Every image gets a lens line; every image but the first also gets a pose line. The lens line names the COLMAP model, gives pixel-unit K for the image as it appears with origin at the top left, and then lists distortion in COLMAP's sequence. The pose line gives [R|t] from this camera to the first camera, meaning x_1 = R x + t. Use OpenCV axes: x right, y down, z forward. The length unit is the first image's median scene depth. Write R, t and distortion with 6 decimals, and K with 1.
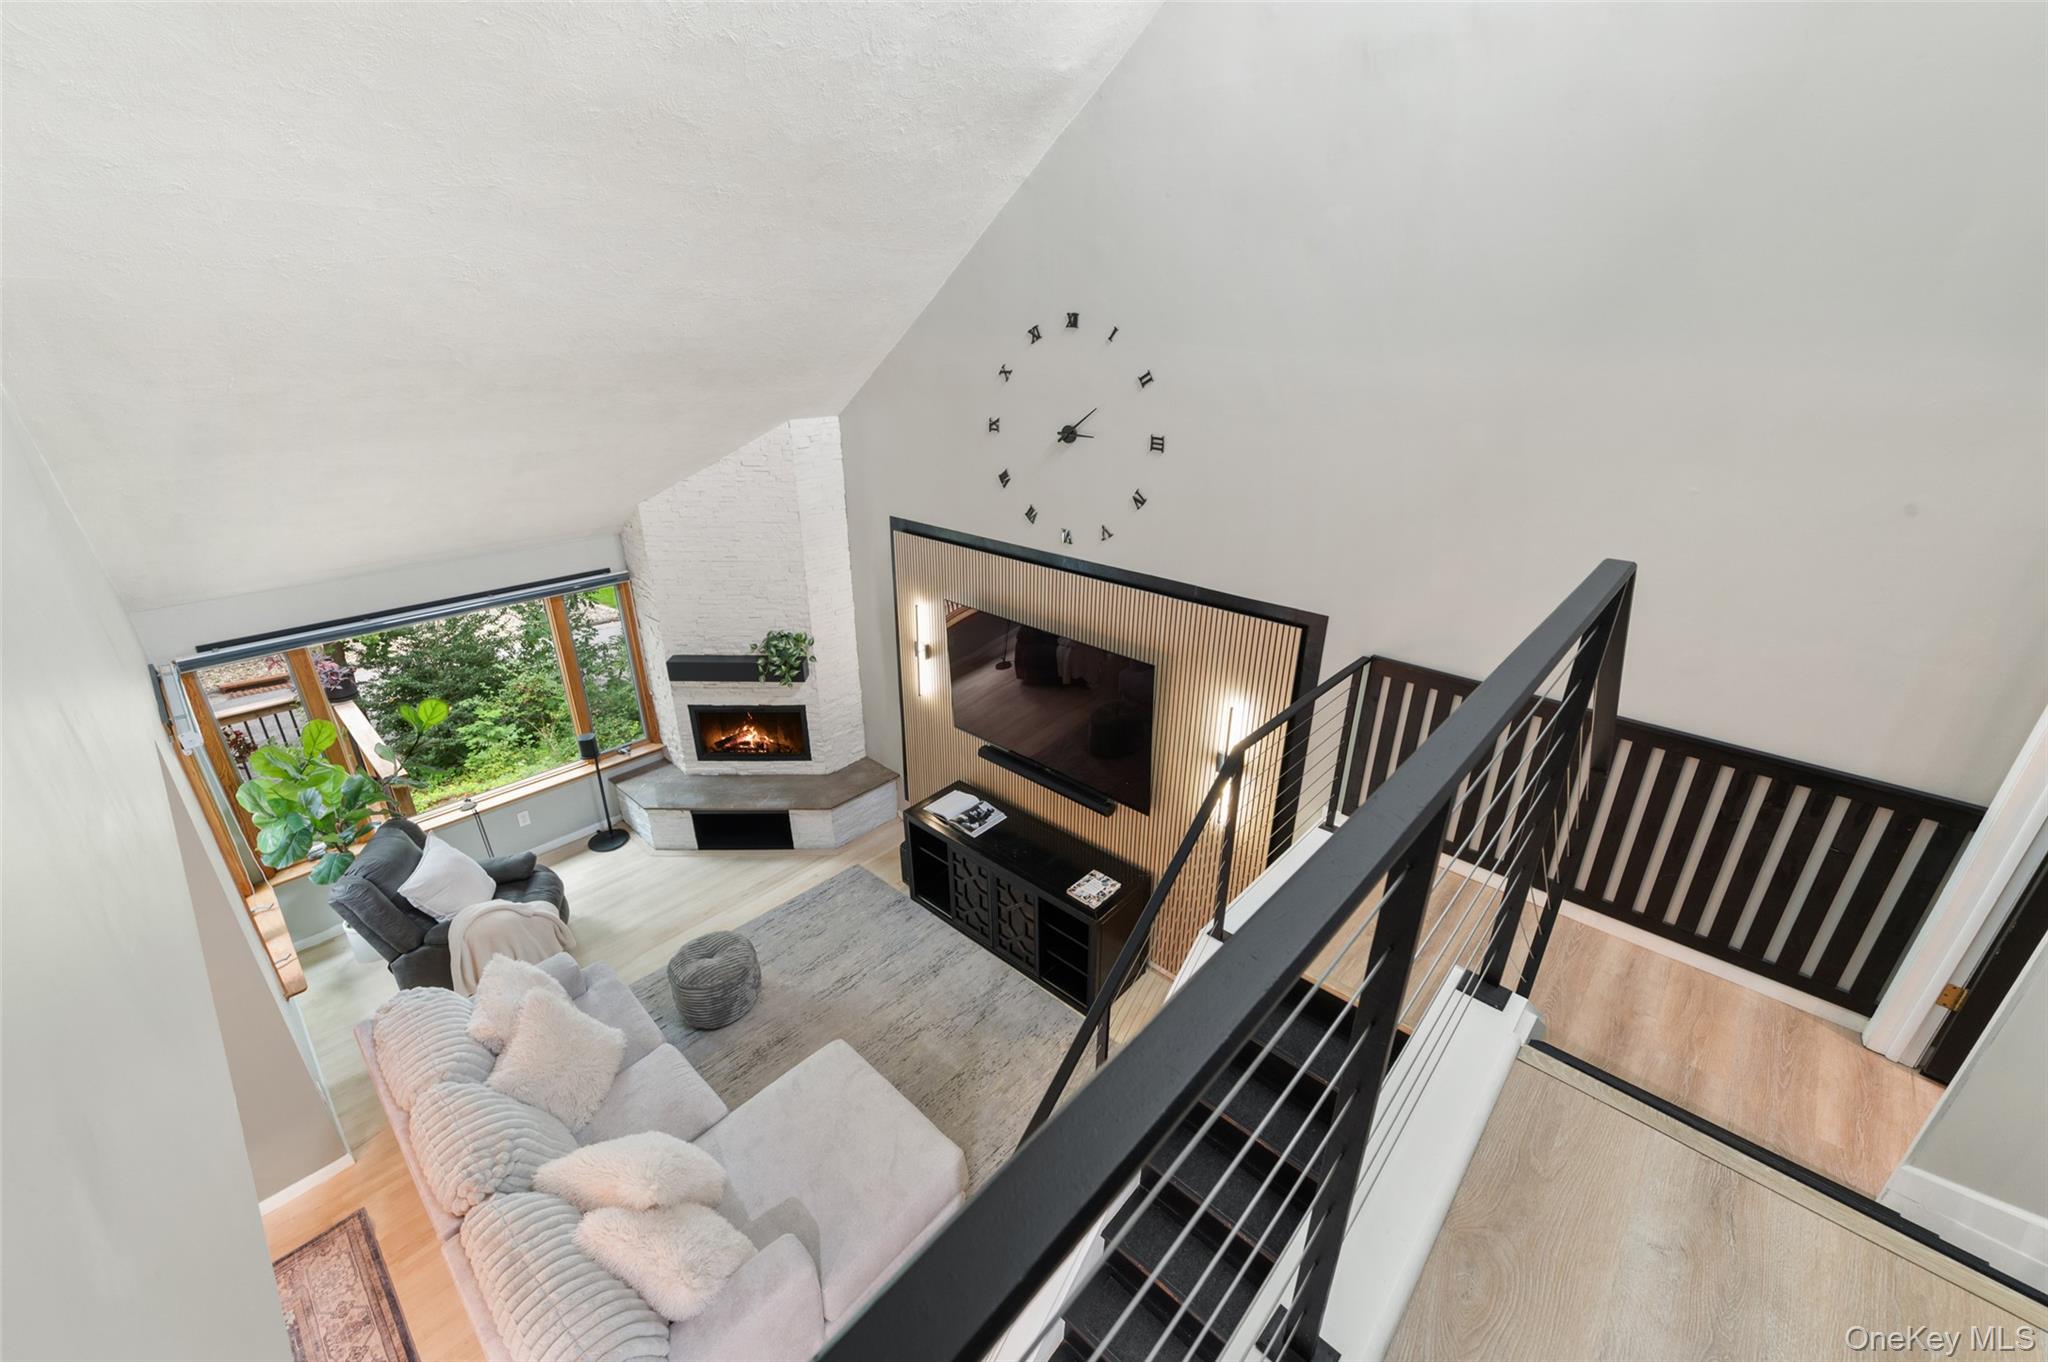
lens RADIAL K [[799.5, 0, 1022.6], [0, 799.5, 686.1], [0, 0, 1]] dist [0.012372, -0.003778]
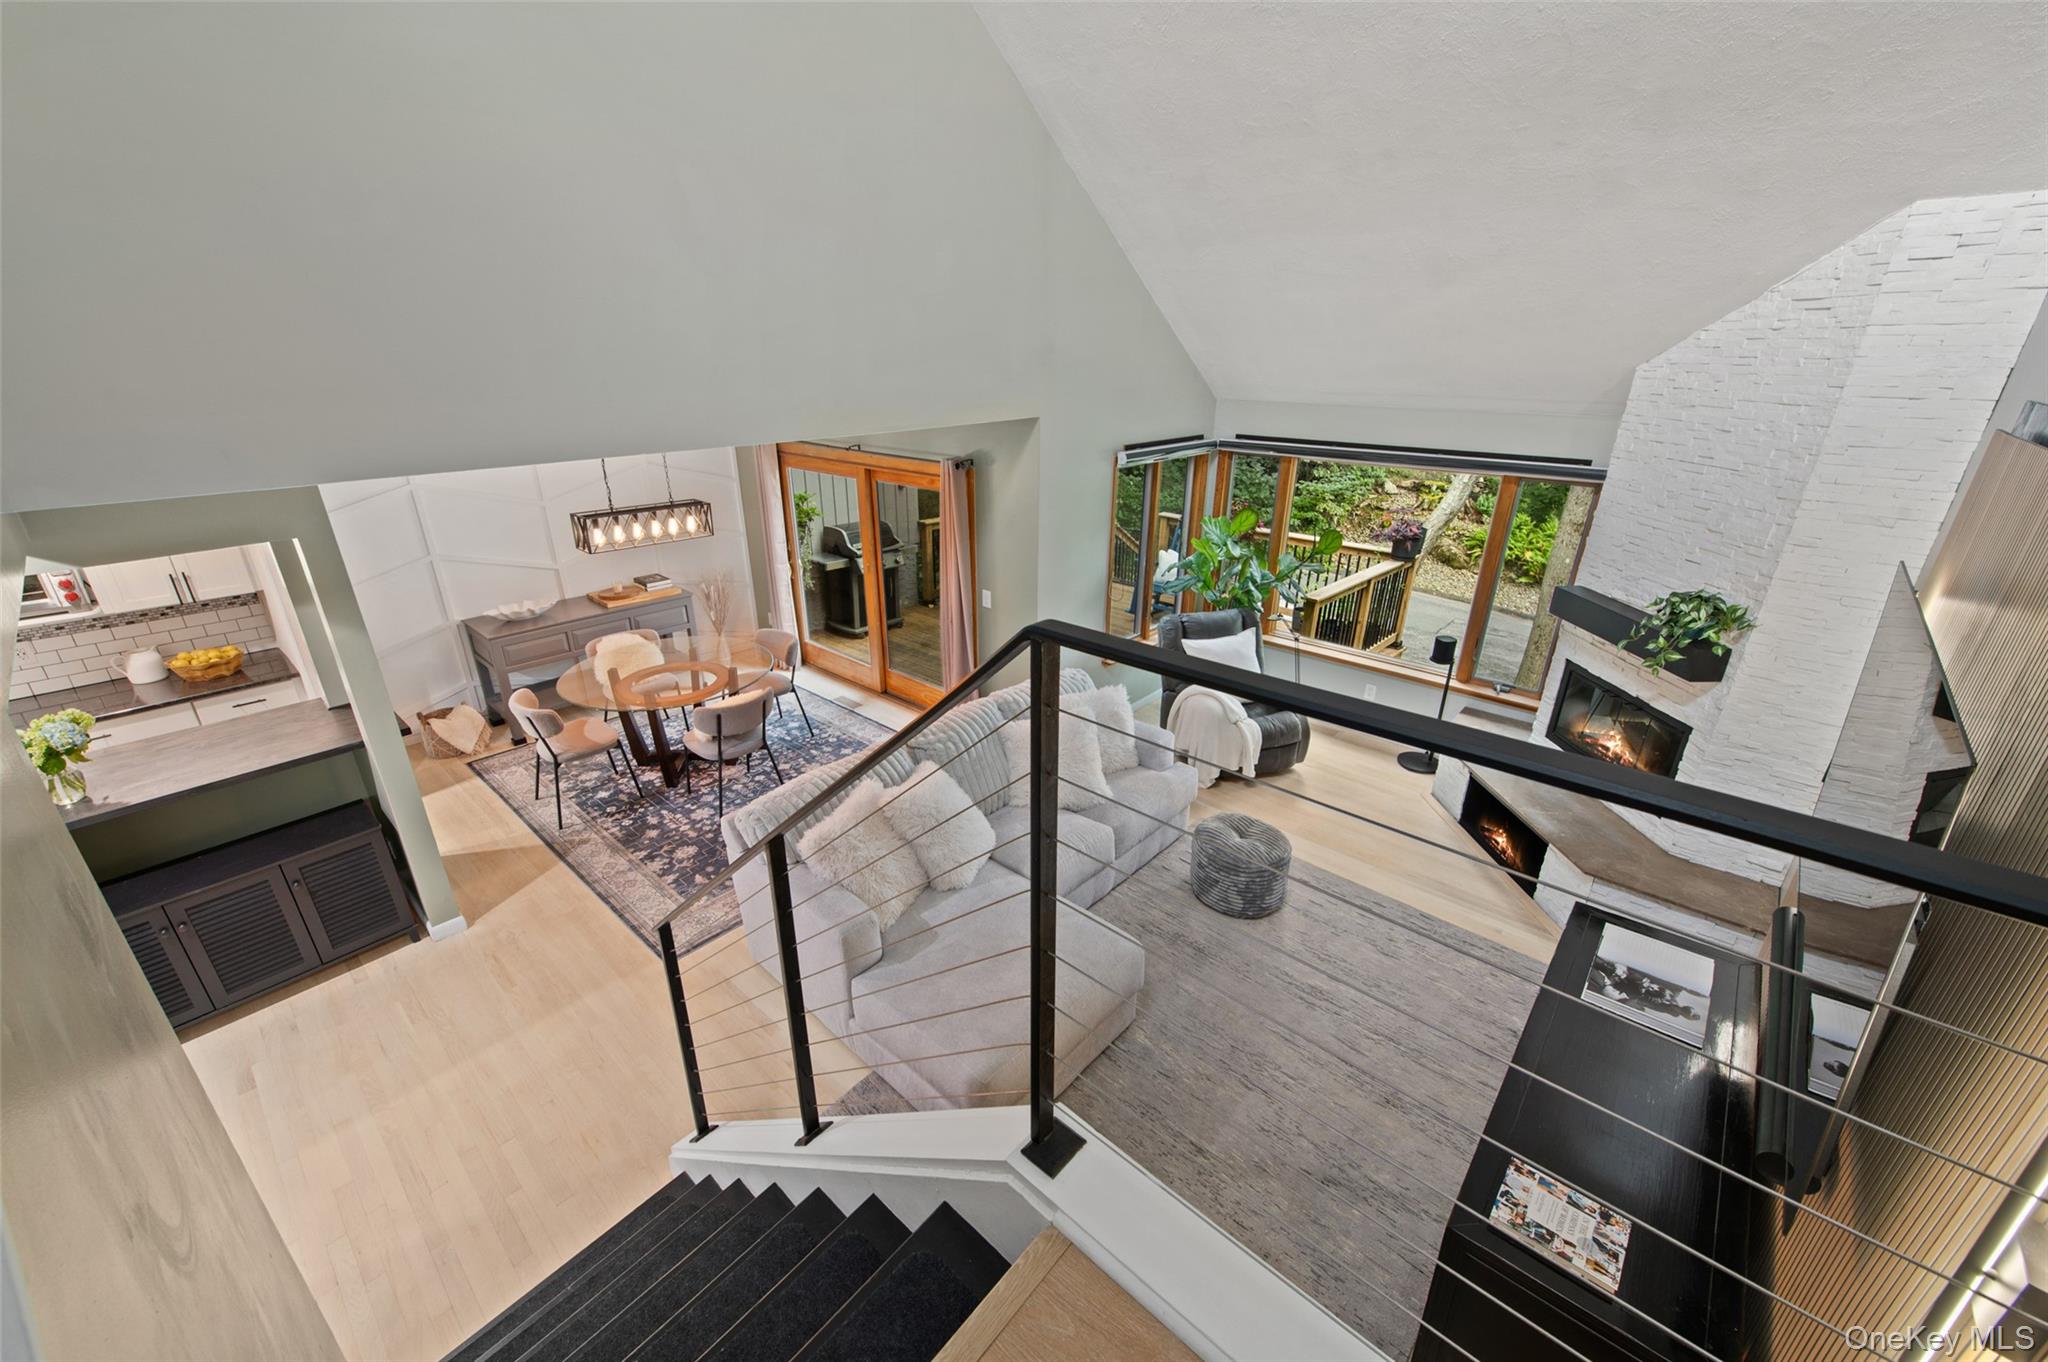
lens RADIAL K [[799.5, 0, 1022.1], [0, 799.5, 682.8], [0, 0, 1]] dist [0.012372, -0.003778]
pose [[0.010205, 0.380440, -0.924749, 0.293982], [-0.405901, 0.846756, 0.343874, -0.009101], [0.913860, 0.371847, 0.163062, 0.473876]]
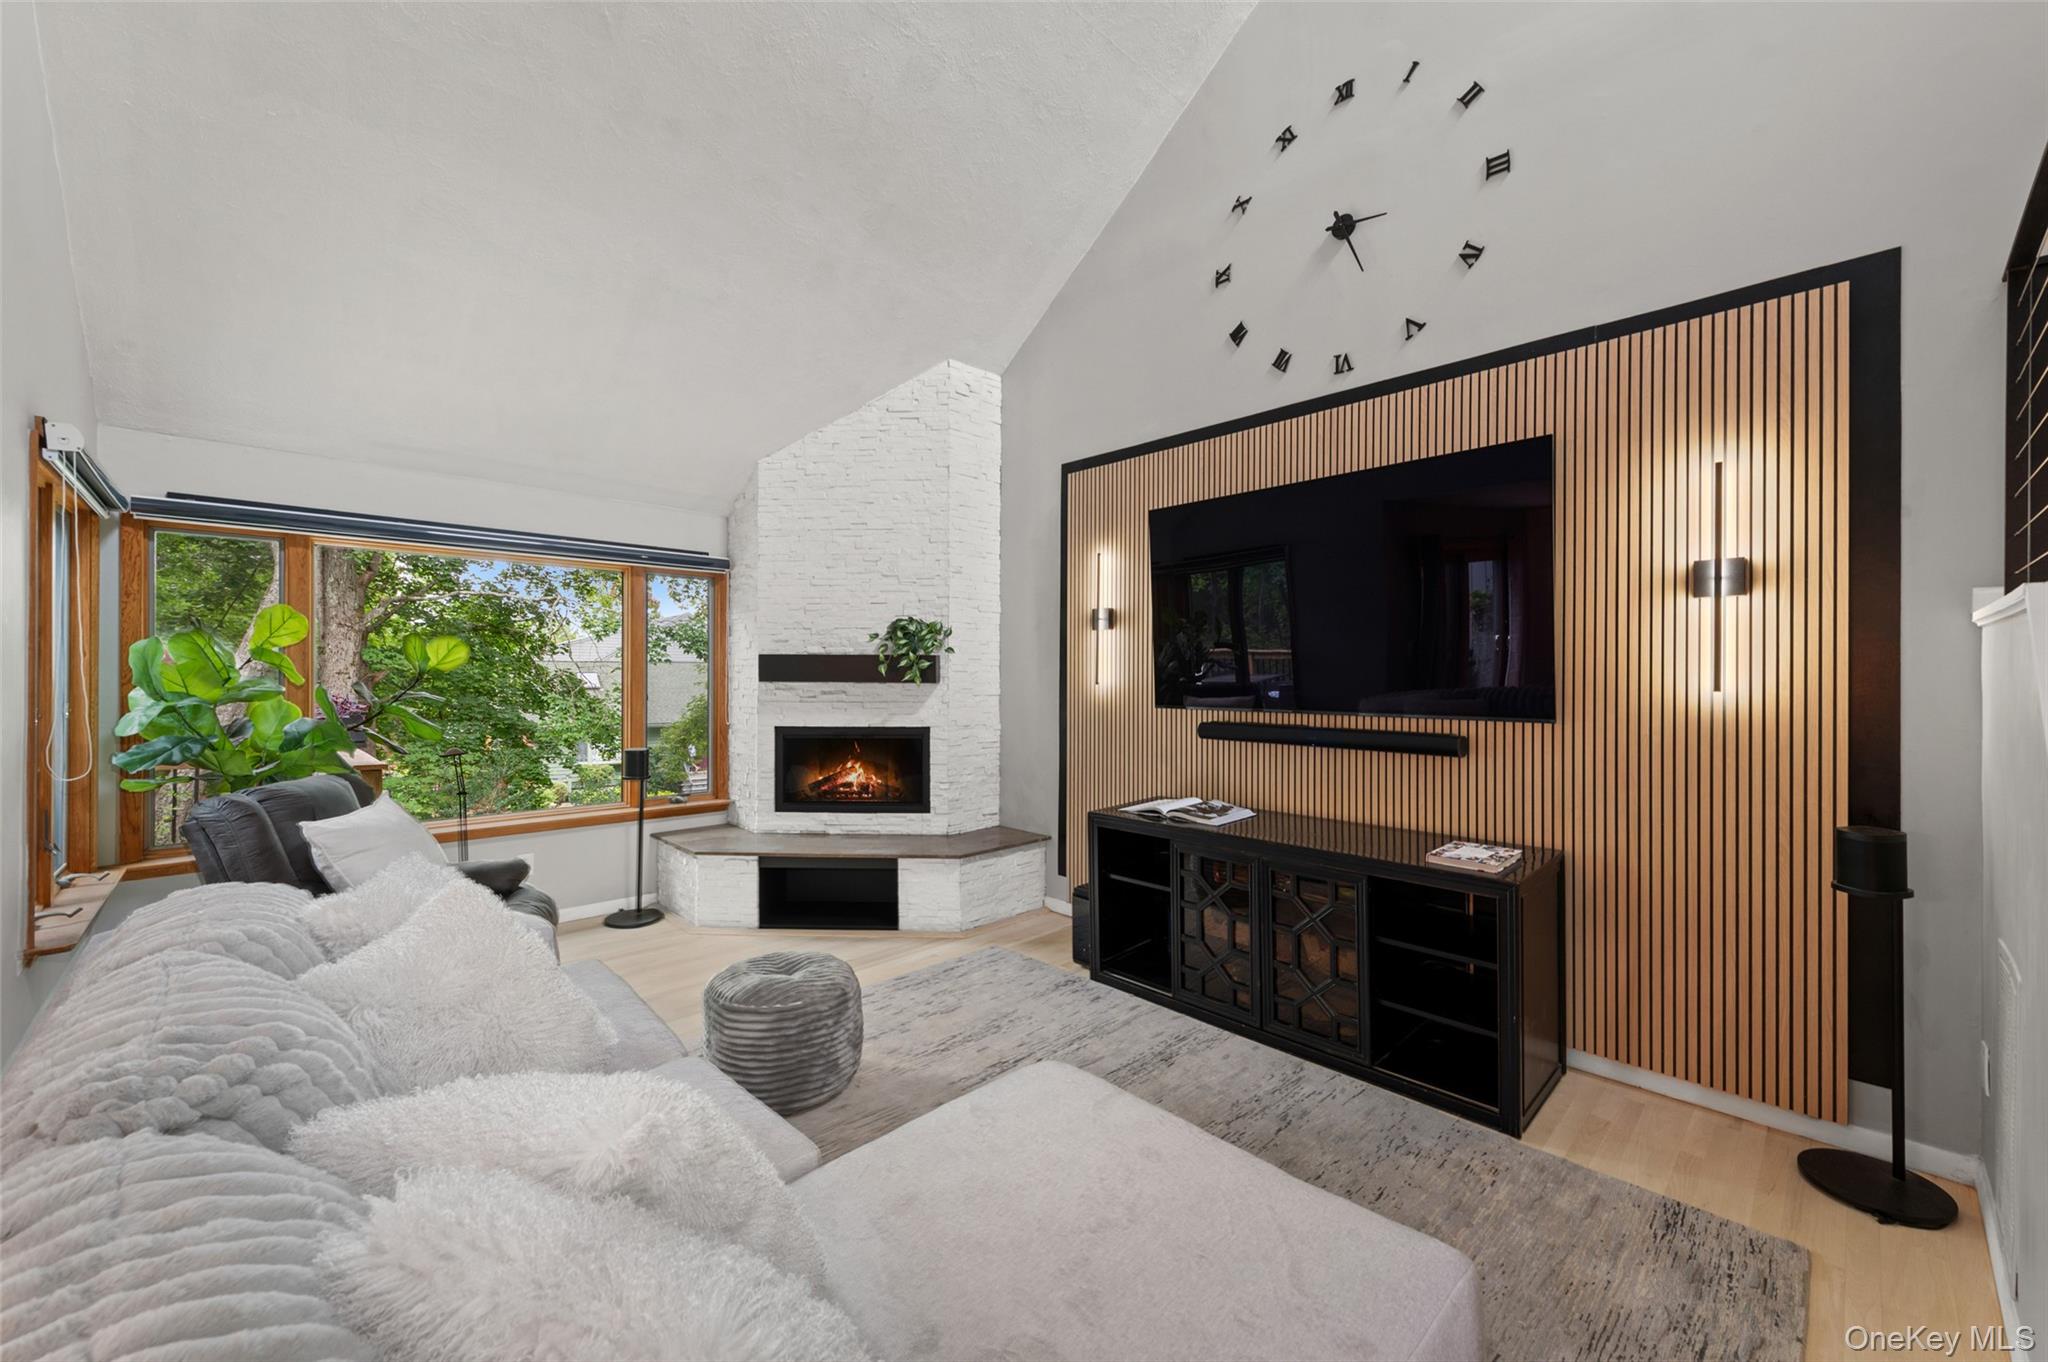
lens RADIAL K [[799.5, 0, 1018.0], [0, 799.5, 682.8], [0, 0, 1]] dist [0.012372, -0.003778]
pose [[0.997651, -0.002923, -0.068434, -0.153462], [-0.024125, 0.920075, -0.390999, 0.299954], [0.064108, 0.391732, 0.917843, 0.342300]]
